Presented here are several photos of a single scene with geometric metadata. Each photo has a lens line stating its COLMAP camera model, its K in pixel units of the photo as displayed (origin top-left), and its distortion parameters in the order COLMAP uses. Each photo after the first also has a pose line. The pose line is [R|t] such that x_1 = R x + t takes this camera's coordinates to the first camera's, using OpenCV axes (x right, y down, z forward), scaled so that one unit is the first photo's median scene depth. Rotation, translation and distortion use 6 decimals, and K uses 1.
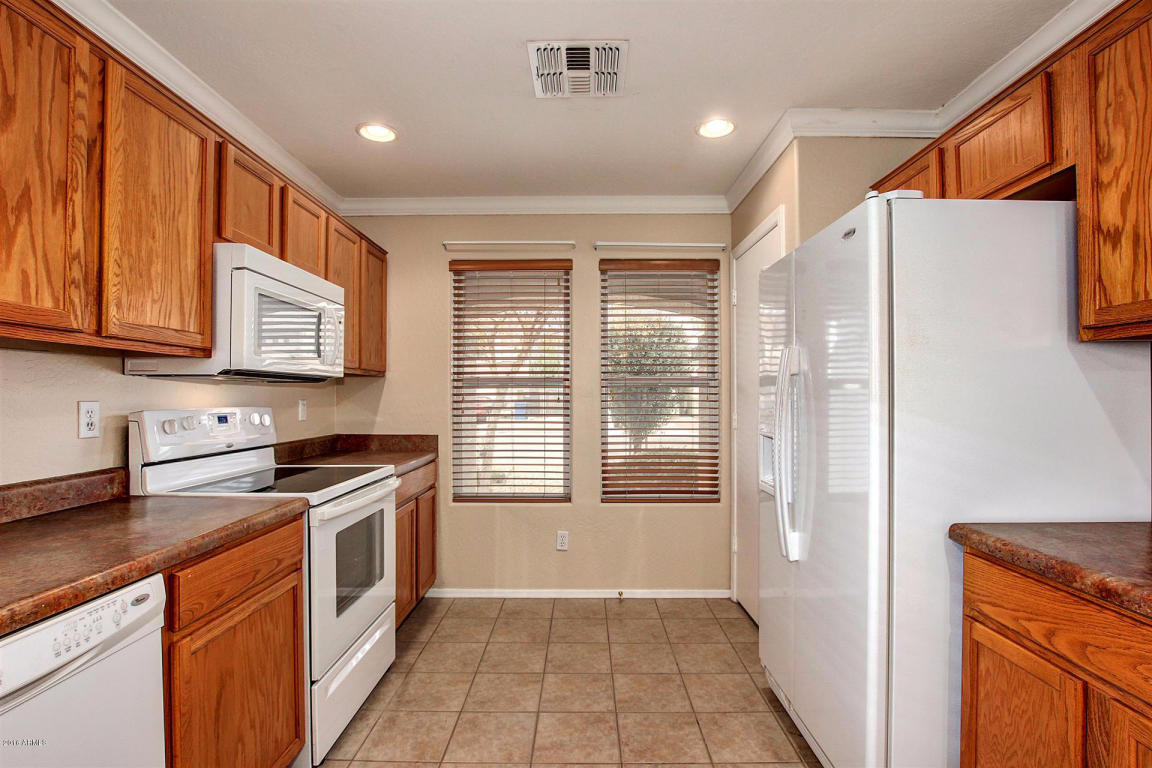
lens RADIAL K [[551.6, 0, 574.8], [0, 551.6, 392.4], [0, 0, 1]] dist [-0.033386, 0.005846]
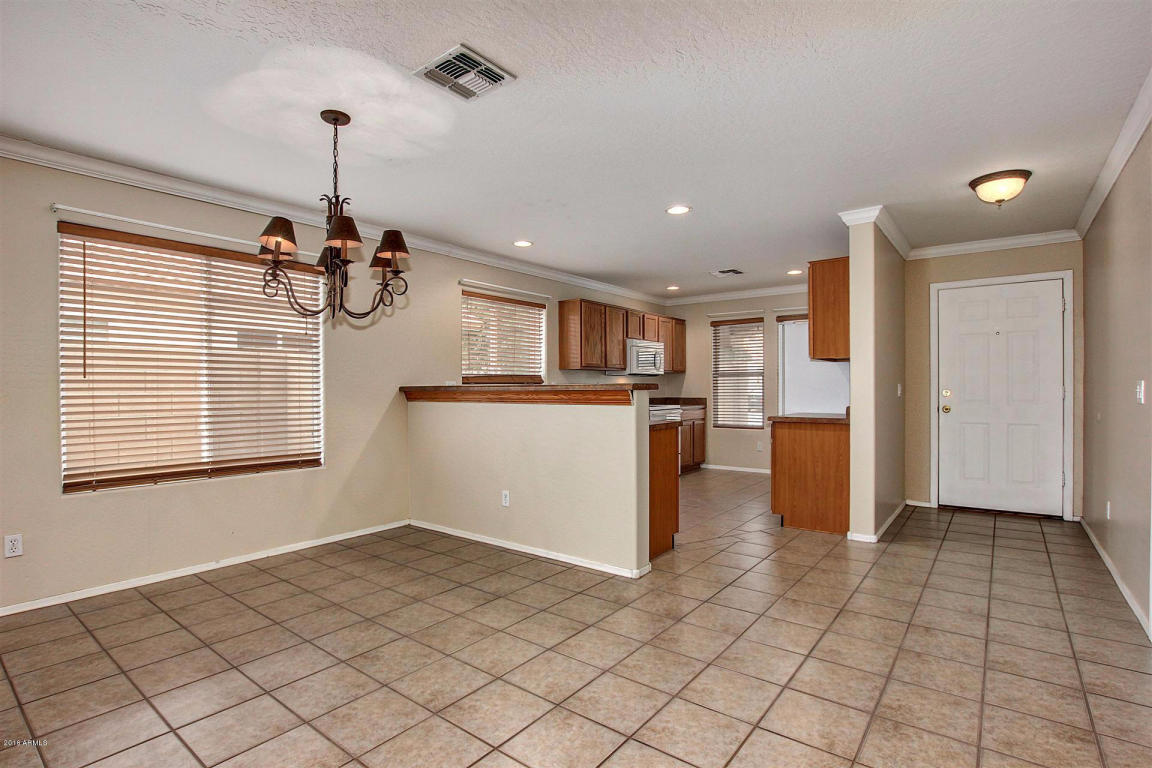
lens RADIAL K [[551.6, 0, 574.8], [0, 551.6, 392.4], [0, 0, 1]] dist [-0.033386, 0.005846]
pose [[0.796482, 0.001636, -0.604660, 1.268838], [0.009973, 0.999825, 0.015842, 0.021898], [0.604580, -0.018648, 0.796326, -2.107345]]
